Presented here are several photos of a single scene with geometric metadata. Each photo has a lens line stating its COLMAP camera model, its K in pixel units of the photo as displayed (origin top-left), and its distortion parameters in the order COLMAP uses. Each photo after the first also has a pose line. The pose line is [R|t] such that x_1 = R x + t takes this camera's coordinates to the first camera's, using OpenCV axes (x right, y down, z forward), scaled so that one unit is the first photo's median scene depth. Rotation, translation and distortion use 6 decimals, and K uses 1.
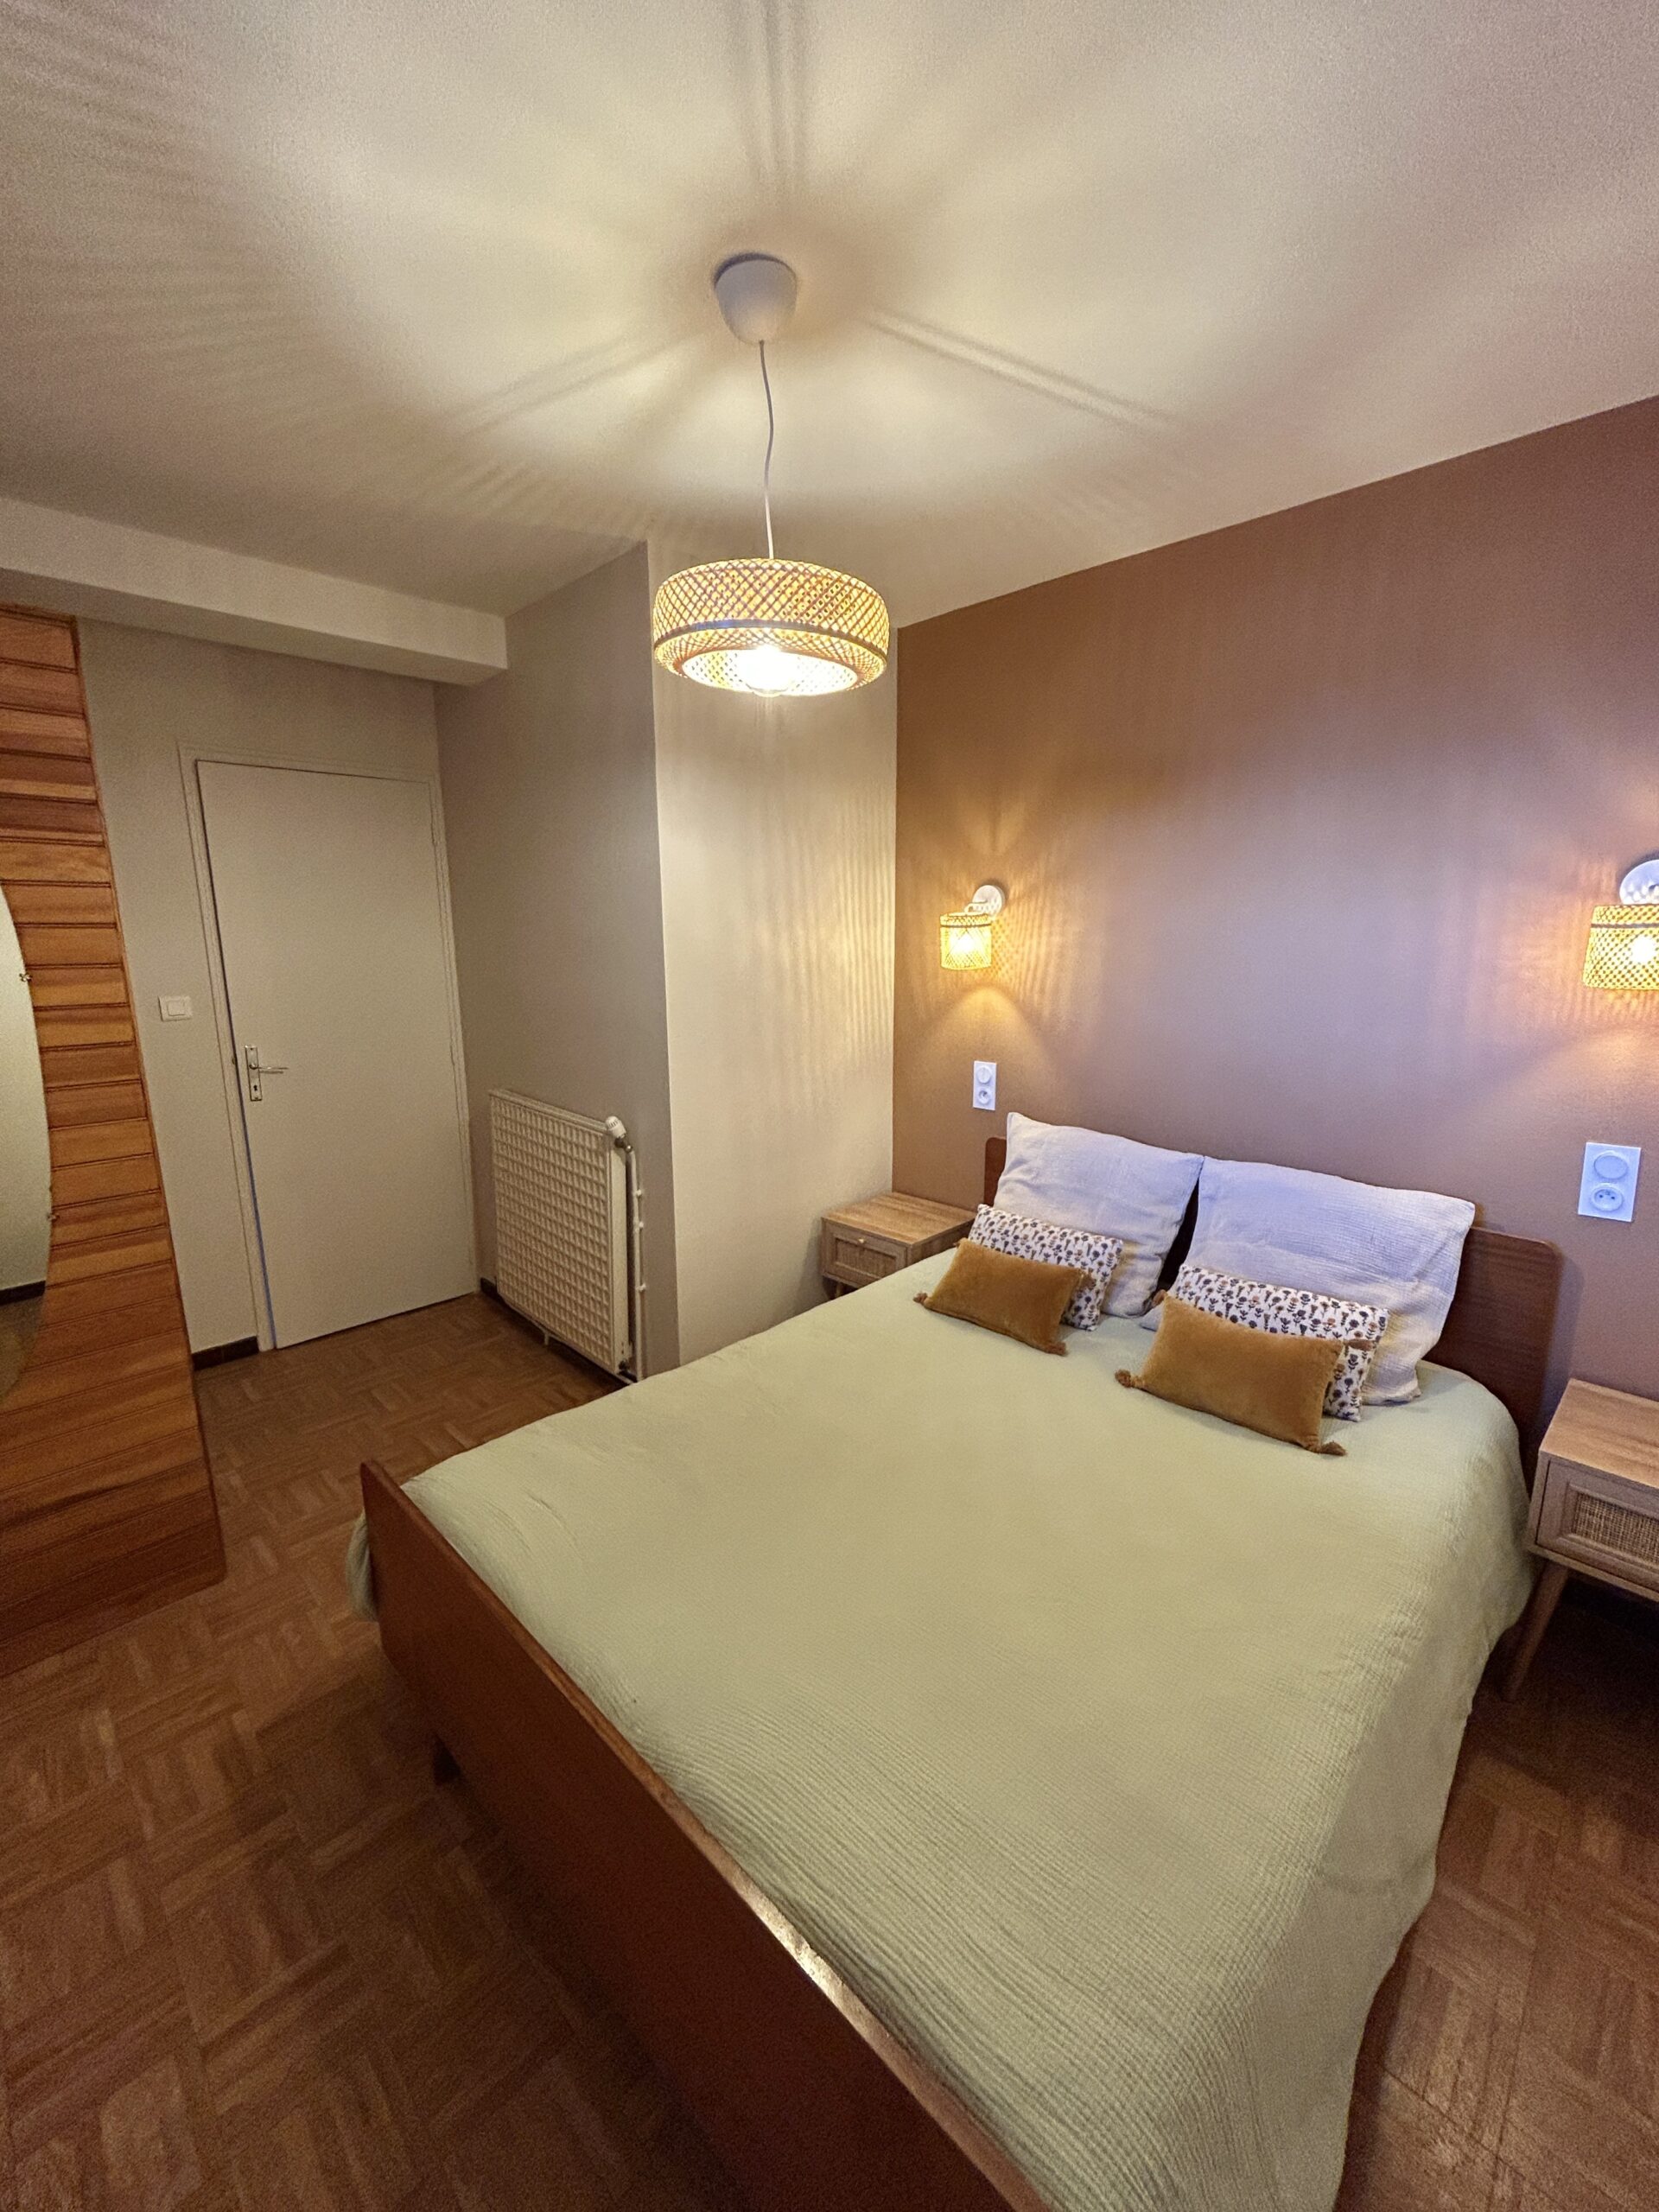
lens RADIAL K [[894.3, 0, 829.5], [0, 894.3, 1106.0], [0, 0, 1]] dist [-0.001108, -0.000030]
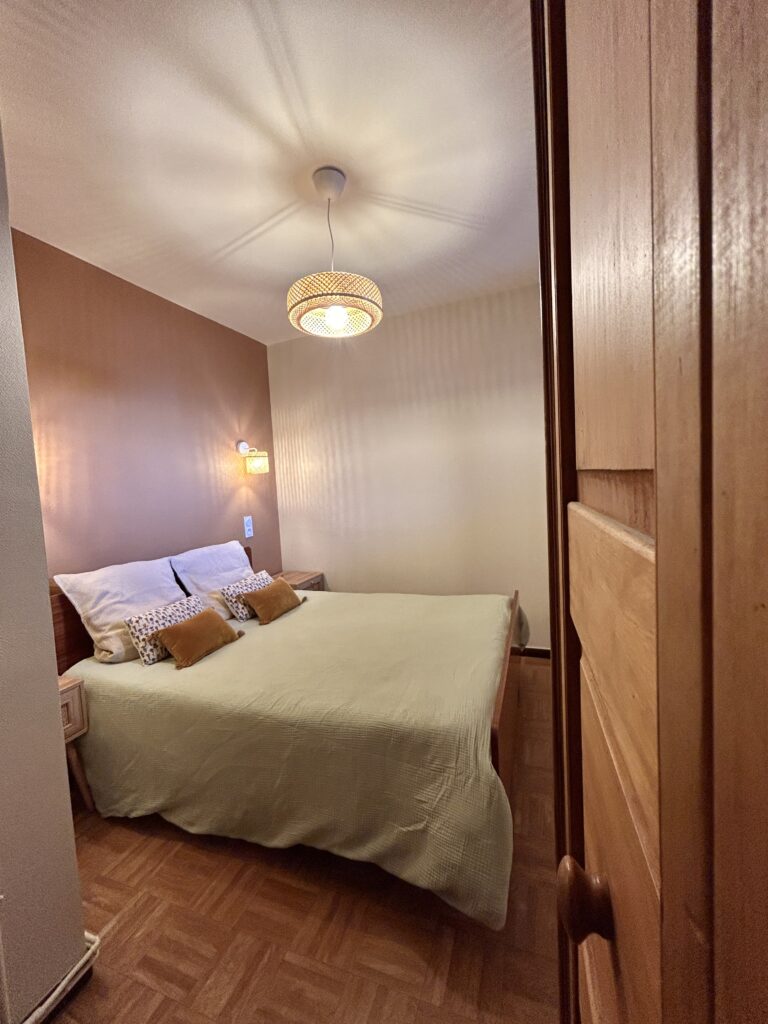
lens RADIAL K [[414.0, 0, 384.0], [0, 414.0, 512.0], [0, 0, 1]] dist [-0.001108, -0.000030]
pose [[-0.413275, -0.038435, 0.909795, -0.839720], [0.241047, 0.958851, 0.150004, -0.086549], [-0.878123, 0.281296, -0.387005, 1.047539]]
